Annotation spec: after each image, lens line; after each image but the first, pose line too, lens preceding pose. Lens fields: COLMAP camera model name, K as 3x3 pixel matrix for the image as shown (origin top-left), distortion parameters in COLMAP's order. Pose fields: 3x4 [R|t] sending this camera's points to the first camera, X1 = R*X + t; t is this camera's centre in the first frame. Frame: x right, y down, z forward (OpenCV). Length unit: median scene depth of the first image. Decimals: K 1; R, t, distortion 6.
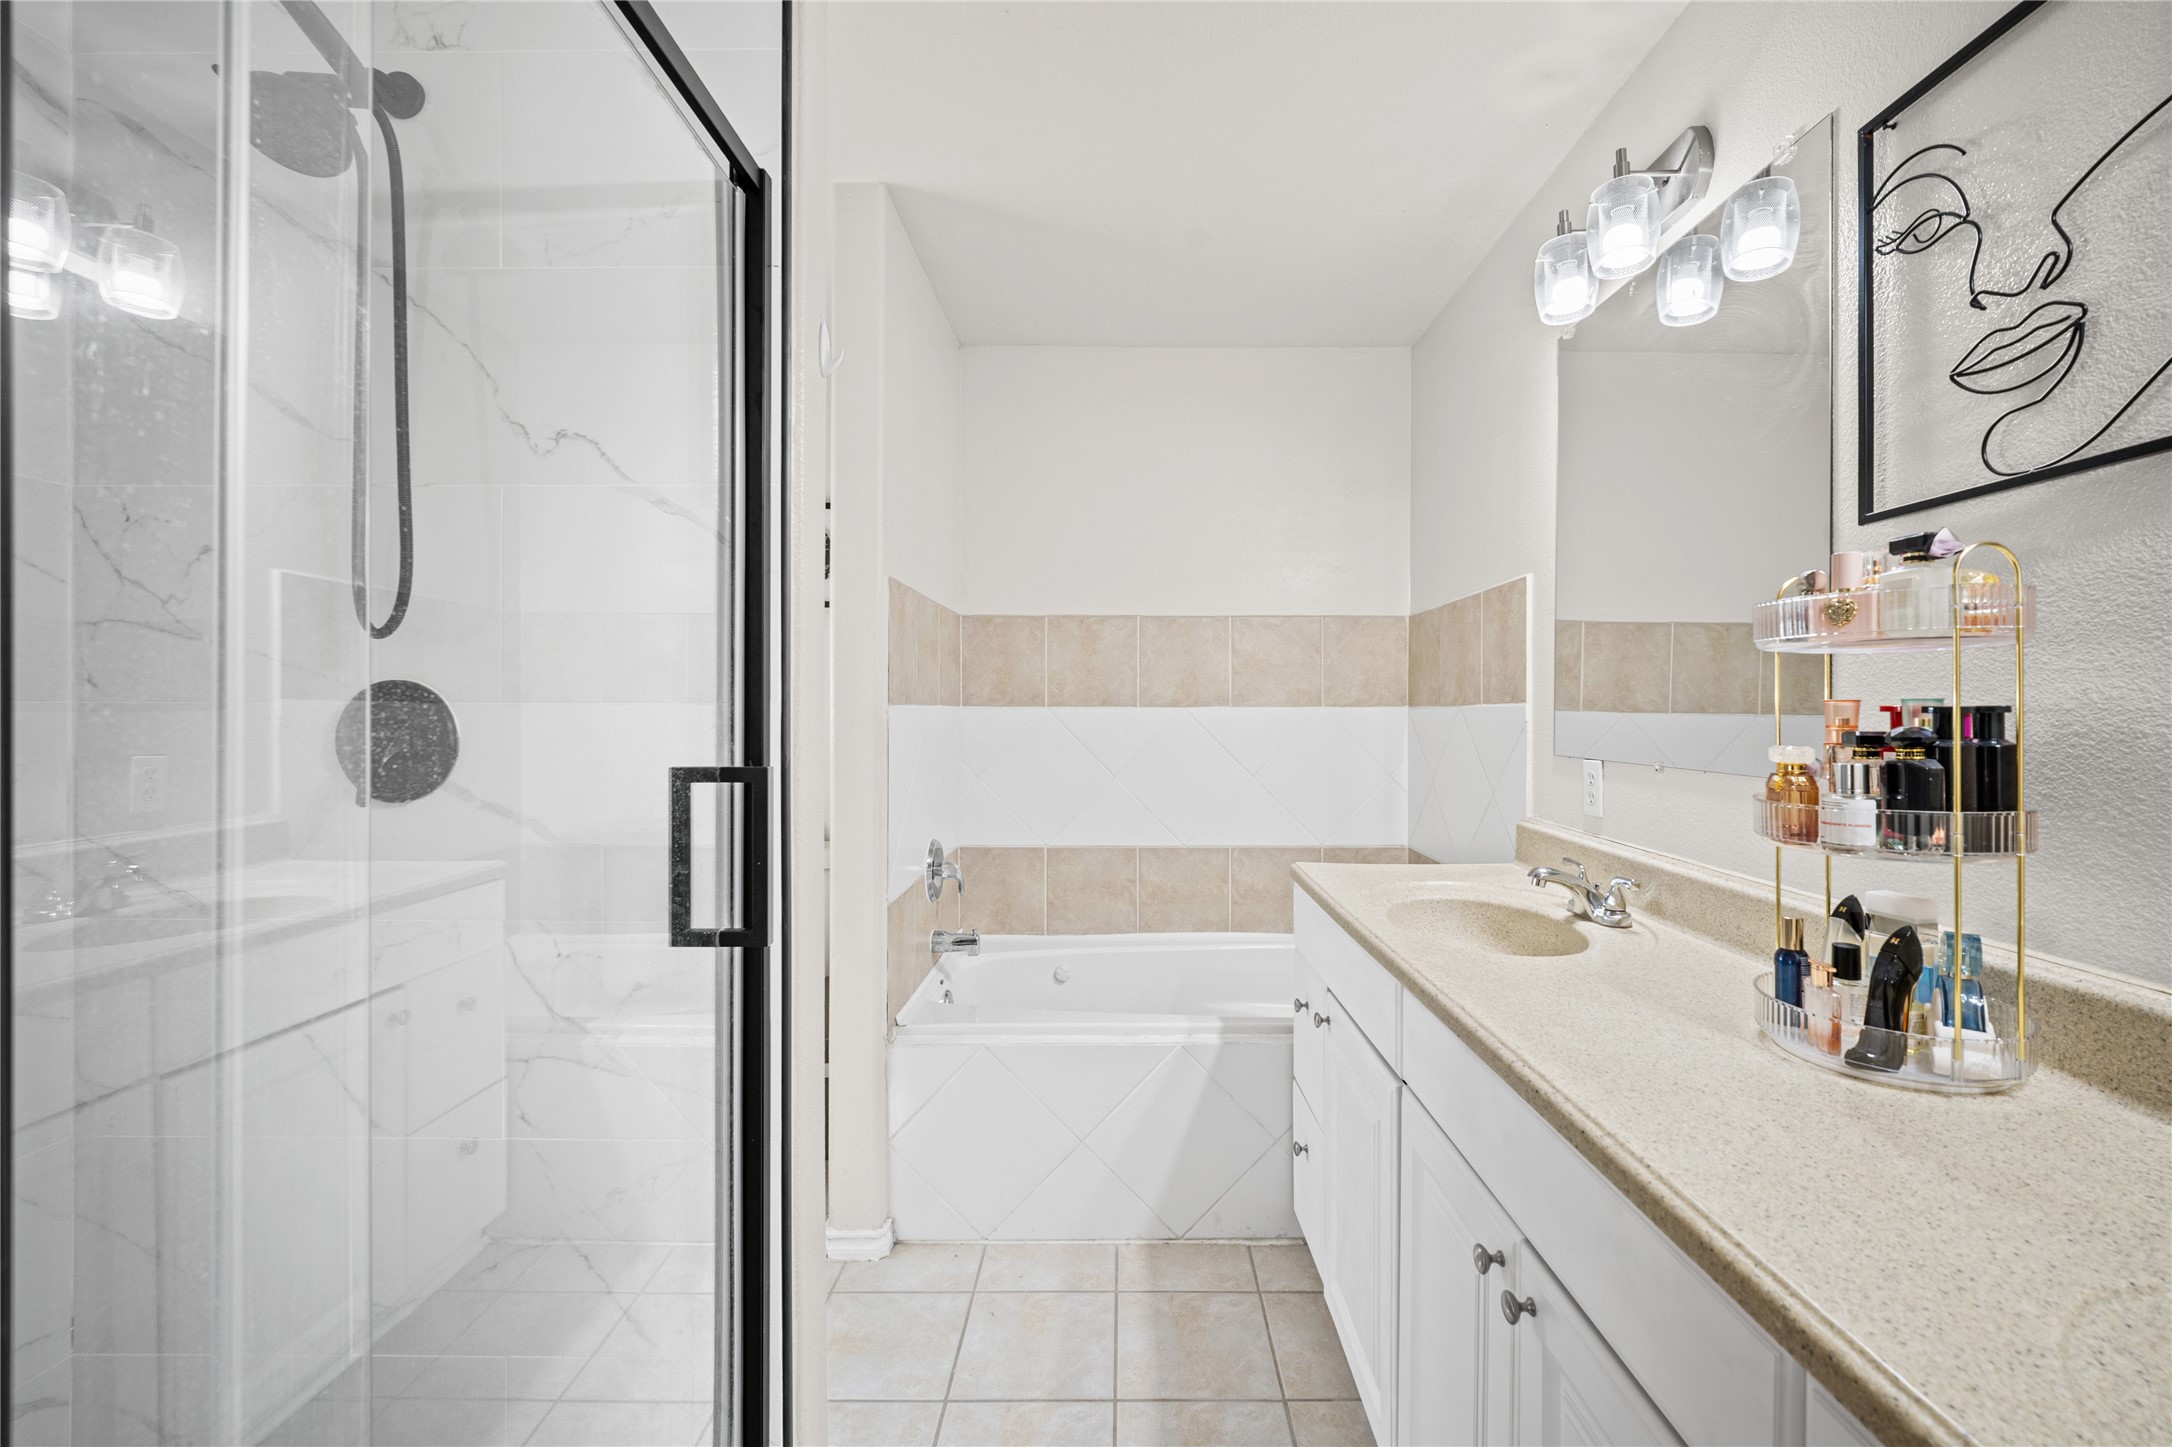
lens RADIAL K [[908.6, 0, 1095.0], [0, 908.6, 714.4], [0, 0, 1]] dist [-0.000457, -0.002468]
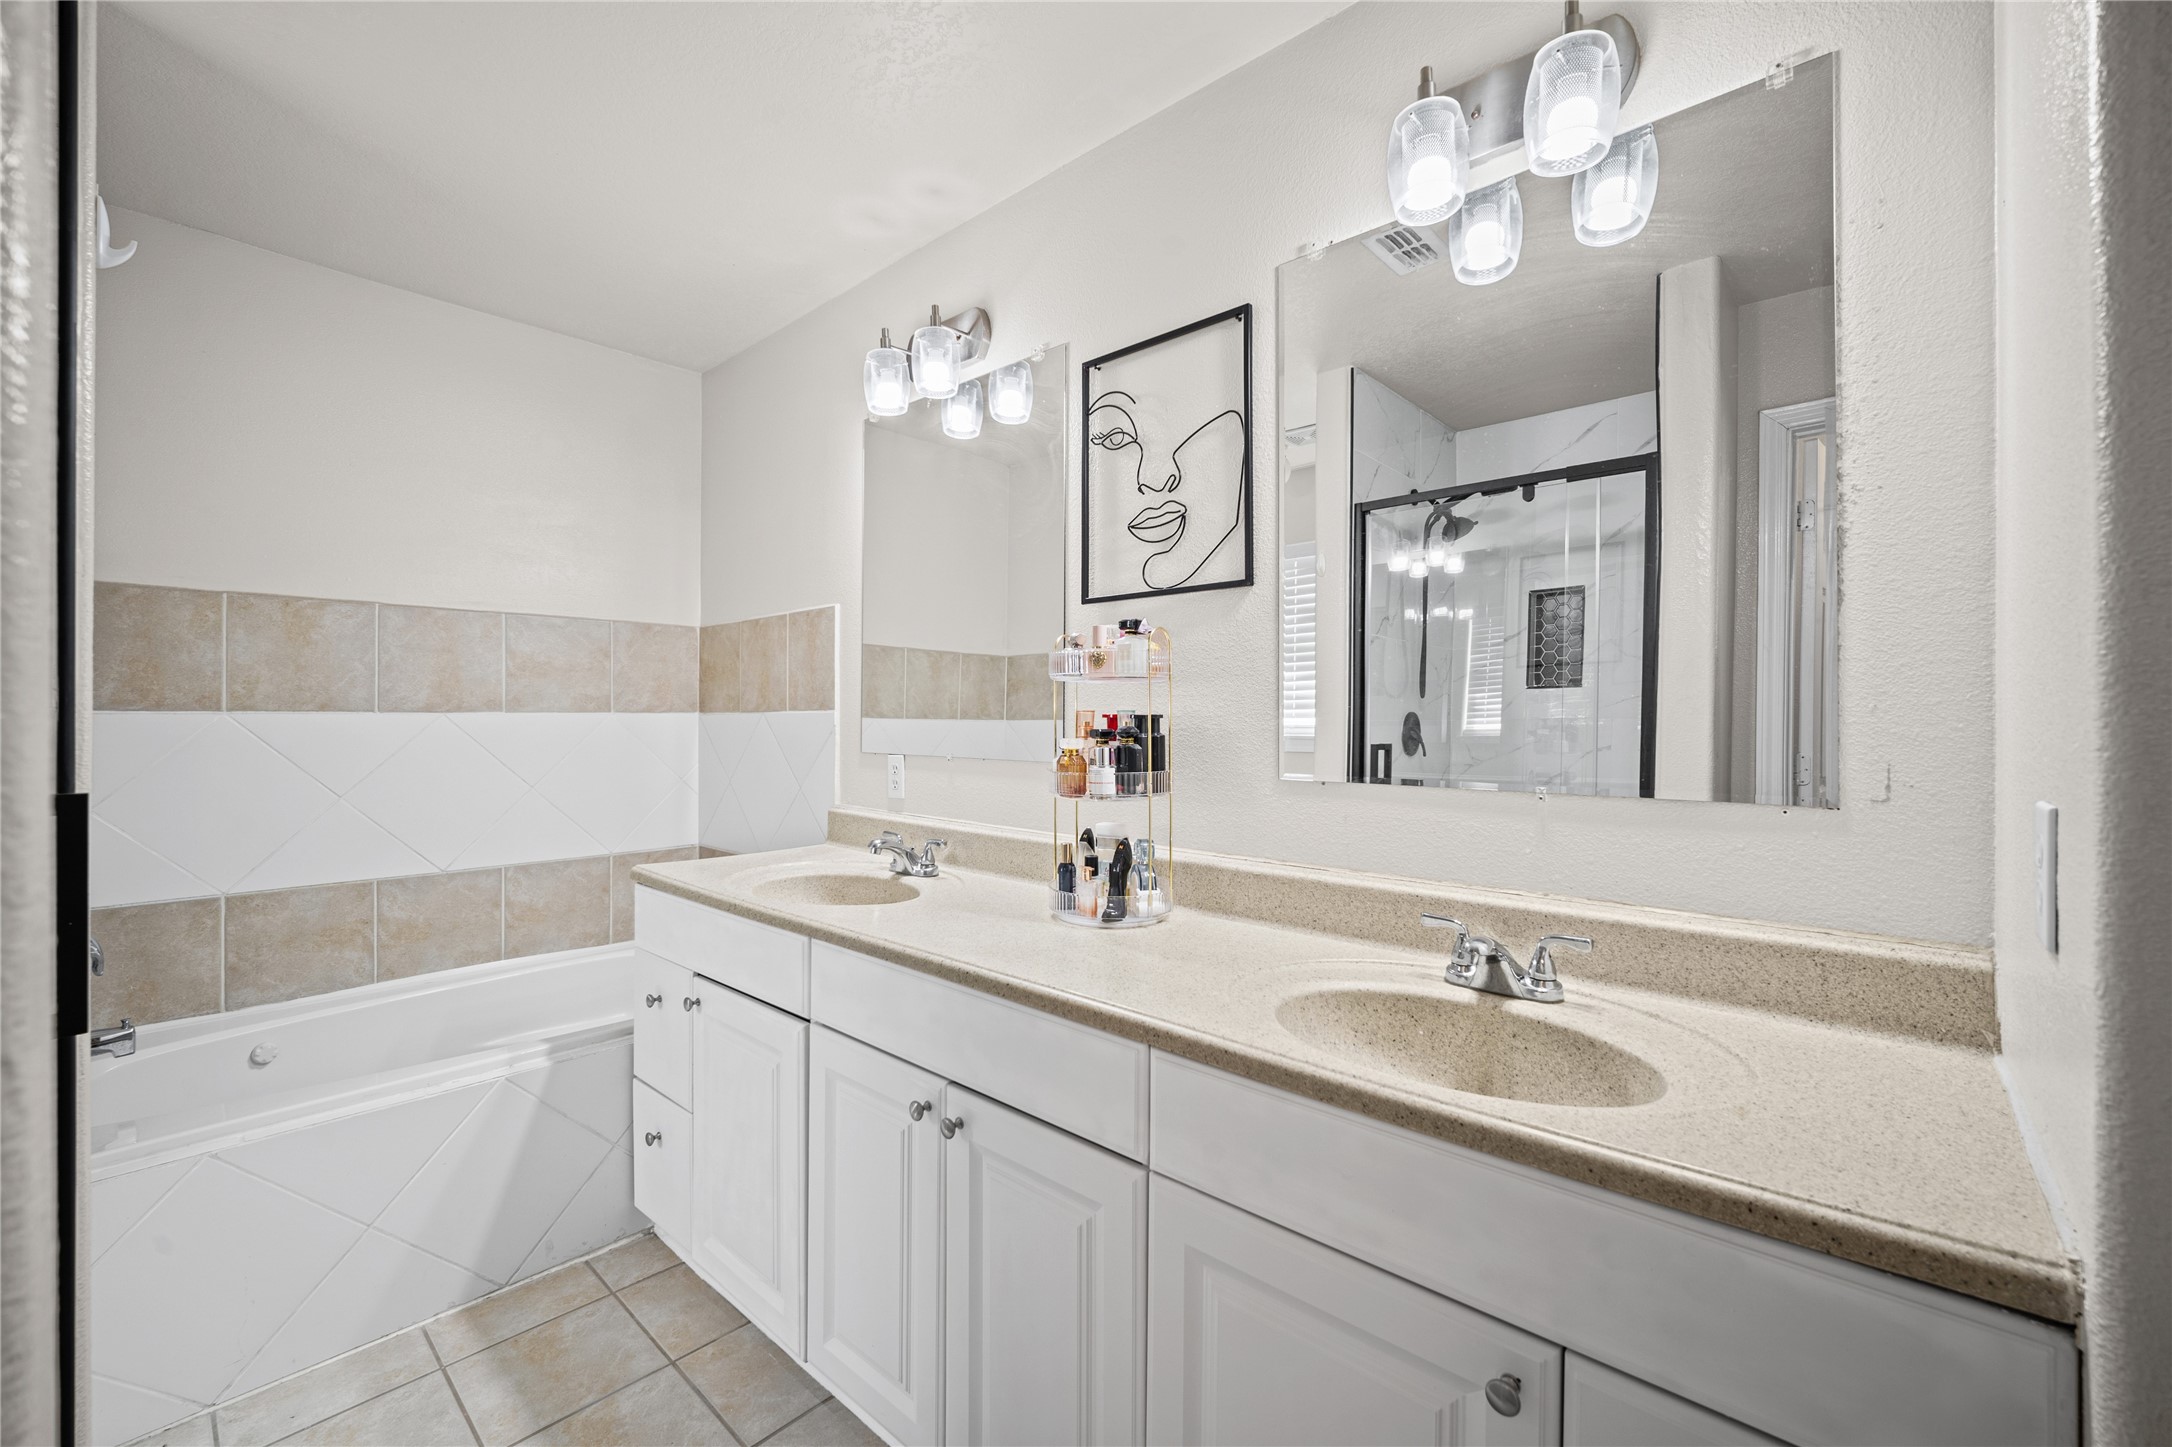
lens RADIAL K [[908.6, 0, 1072.5], [0, 908.6, 720.8], [0, 0, 1]] dist [-0.000457, -0.002468]
pose [[0.681596, -0.003062, 0.731723, -0.226603], [0.002467, 0.999995, 0.001887, -0.000422], [-0.731725, 0.000519, 0.681600, -0.066195]]
